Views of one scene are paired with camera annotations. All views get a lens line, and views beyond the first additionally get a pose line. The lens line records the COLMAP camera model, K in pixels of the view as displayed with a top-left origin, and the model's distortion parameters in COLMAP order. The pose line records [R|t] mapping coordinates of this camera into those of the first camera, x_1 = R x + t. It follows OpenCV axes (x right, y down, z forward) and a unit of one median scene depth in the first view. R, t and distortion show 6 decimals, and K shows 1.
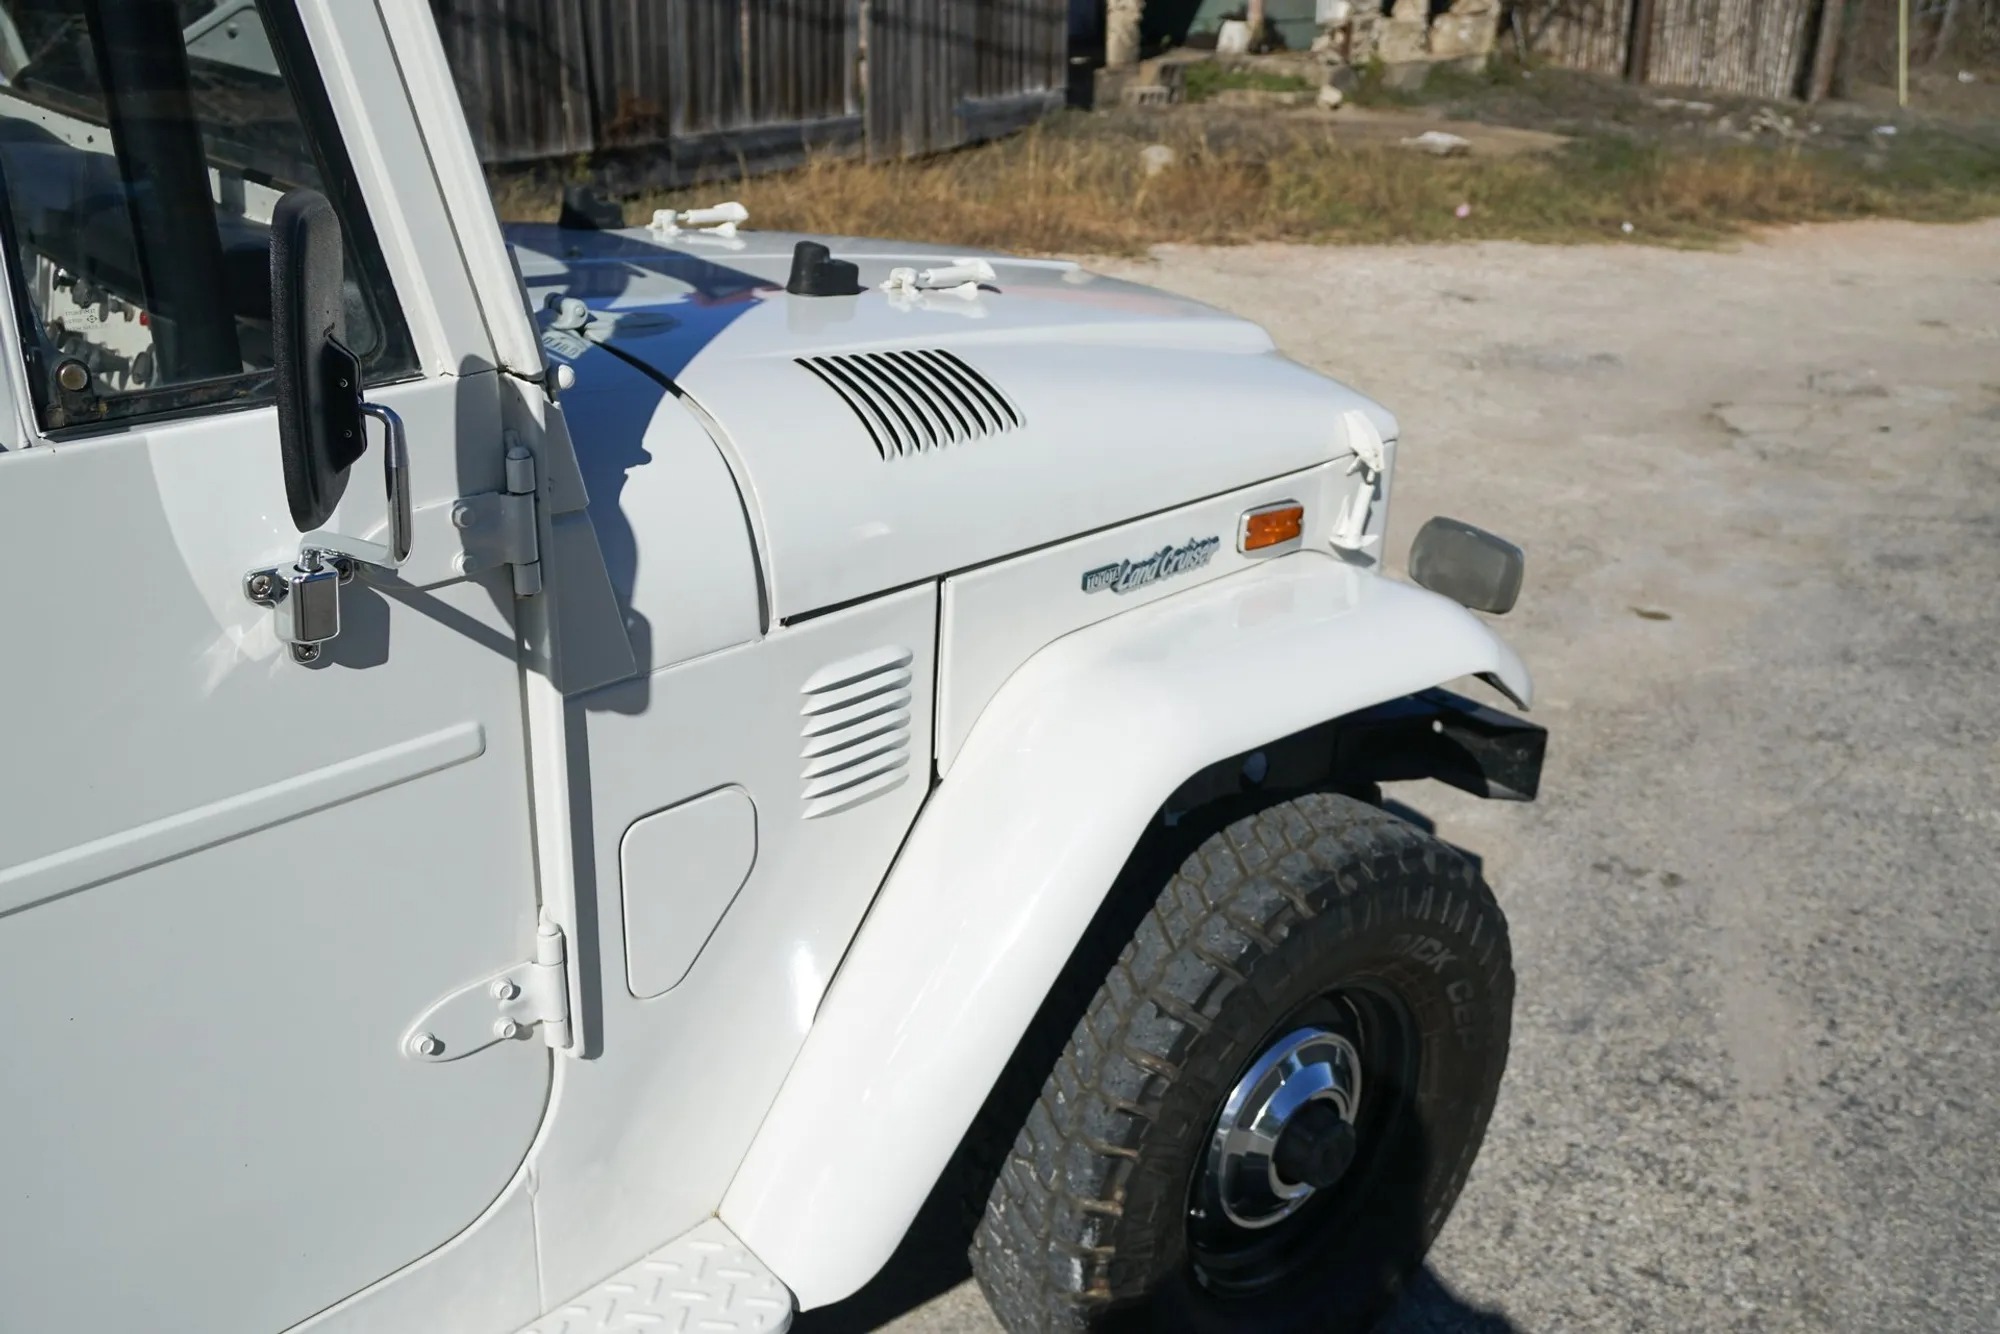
lens RADIAL K [[1807.4, 0, 1000.0], [0, 1807.4, 667.0], [0, 0, 1]] dist [-0.005613, 0.003072]
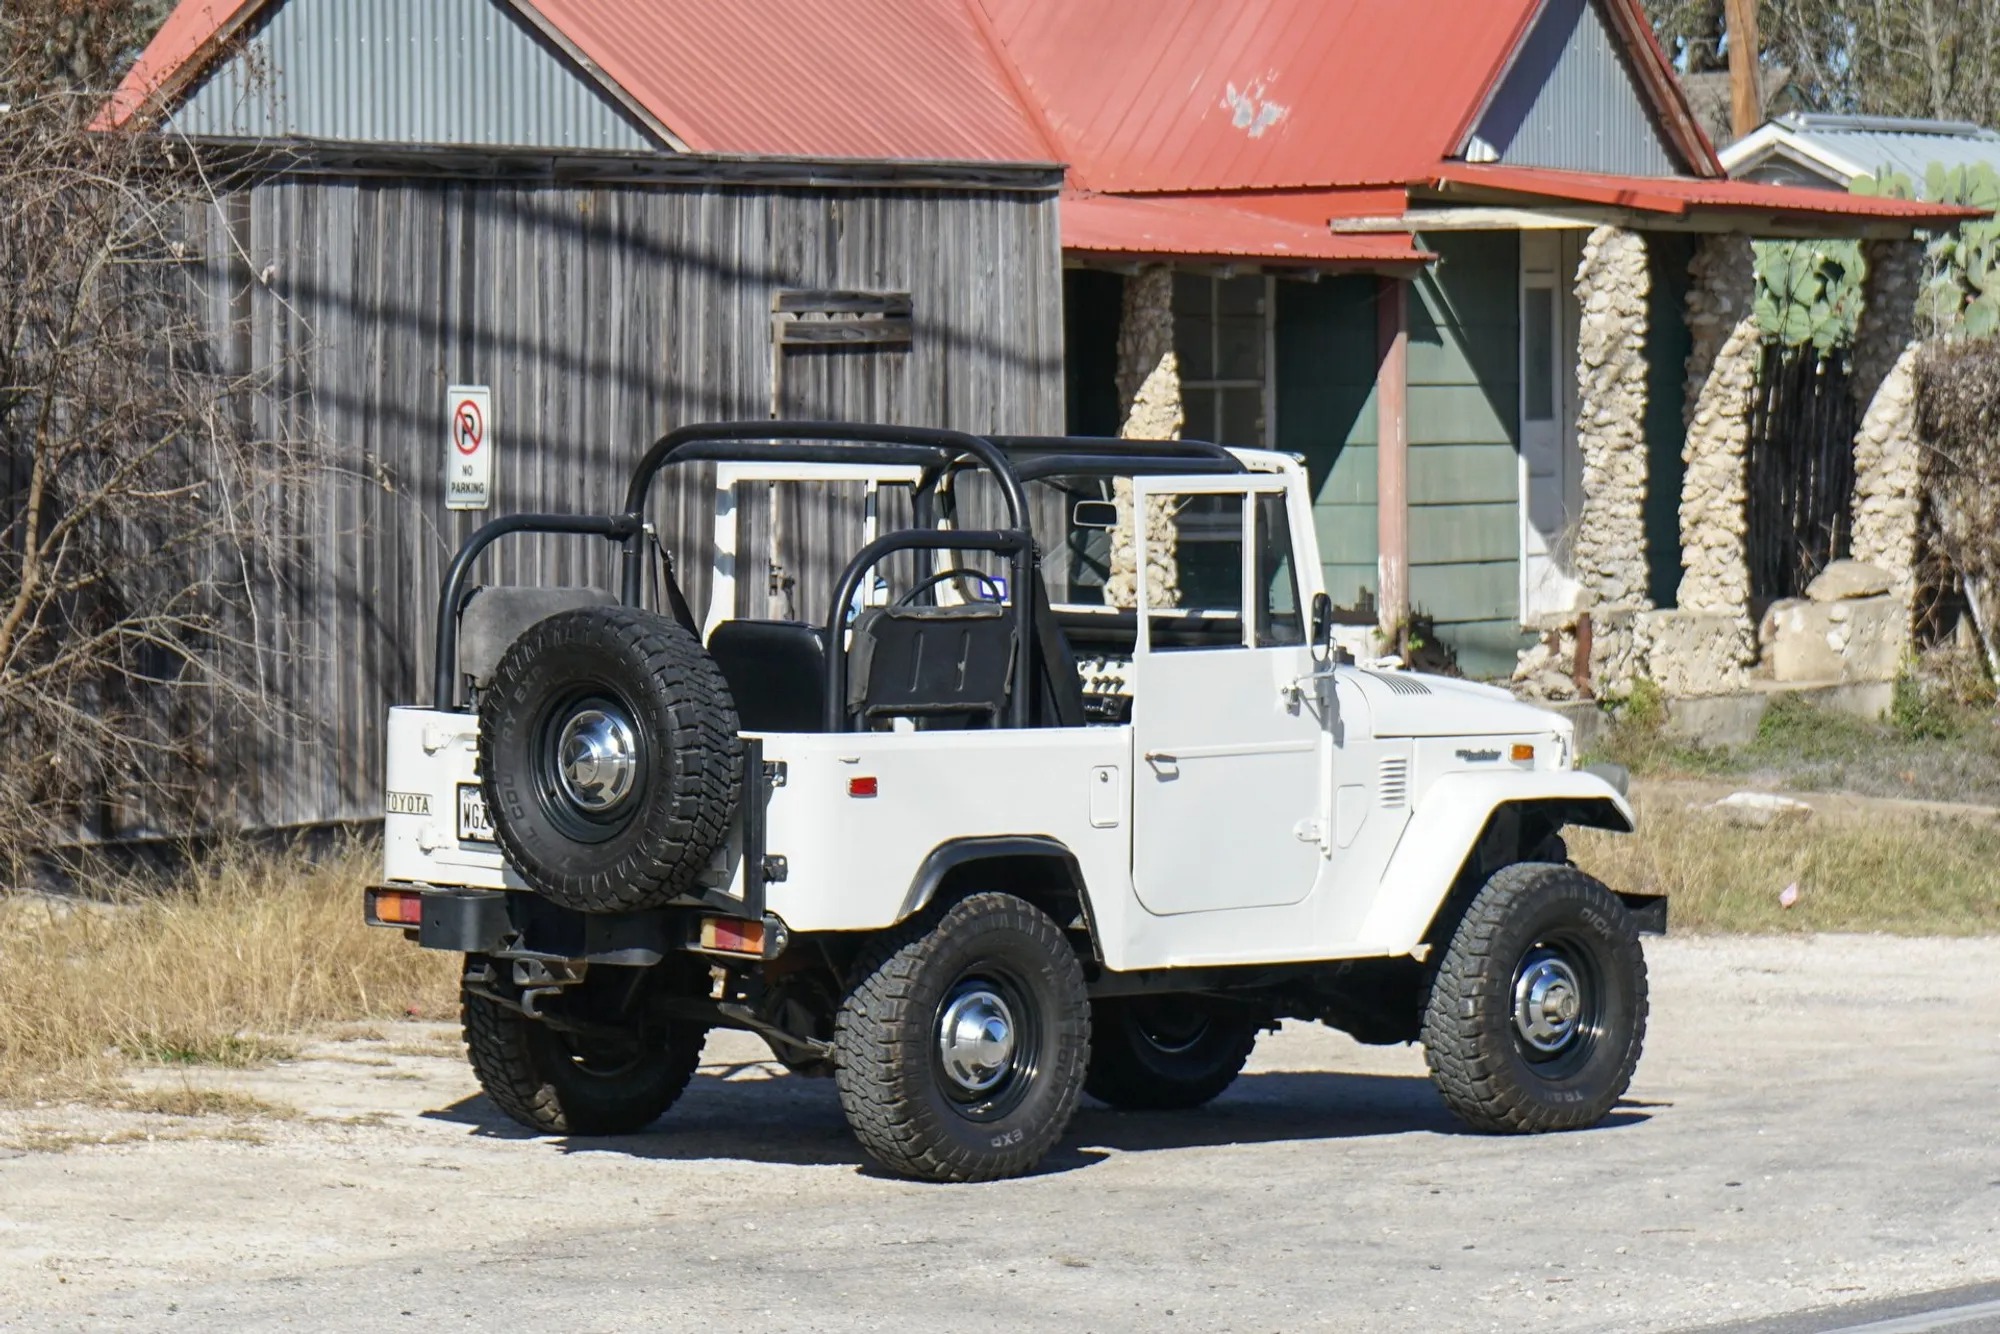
lens RADIAL K [[7160.6, 0, 858.0], [0, 7160.6, 668.6], [0, 0, 1]] dist [0.260109, 1.334911]
pose [[0.997020, -0.027262, 0.072162, -0.167686], [0.050222, 0.939454, -0.338976, 0.355588], [-0.058552, 0.341590, 0.938023, -0.941912]]
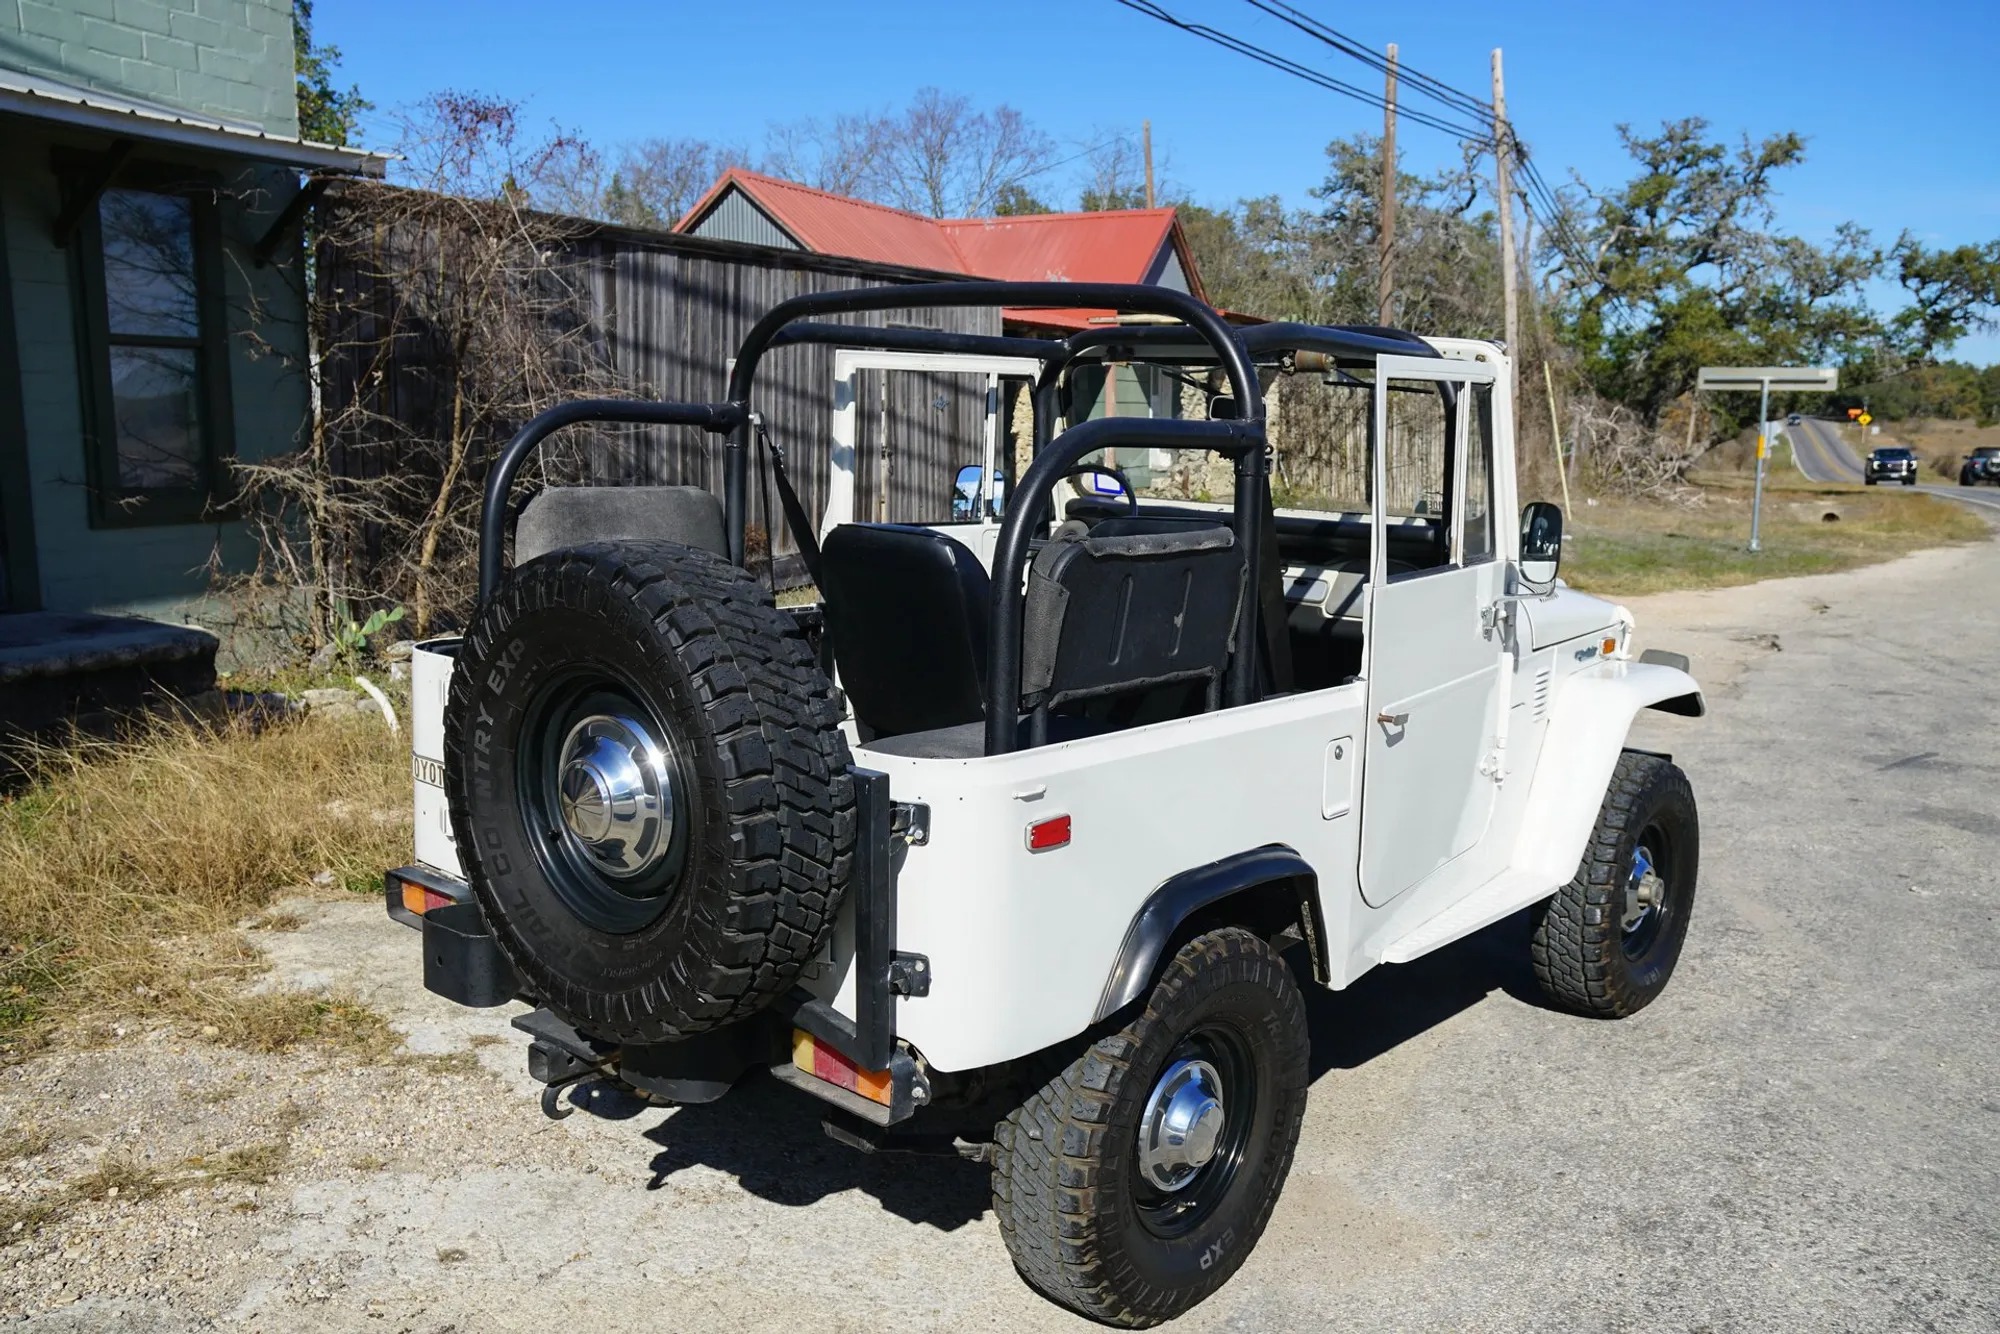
lens RADIAL K [[1635.5, 0, 1000.0], [0, 1635.5, 667.0], [0, 0, 1]] dist [-0.092223, 0.124672]
pose [[0.990867, -0.035936, 0.129970, -0.117108], [0.063962, 0.973762, -0.218394, 0.046443], [-0.118711, 0.224712, 0.967167, -0.131991]]
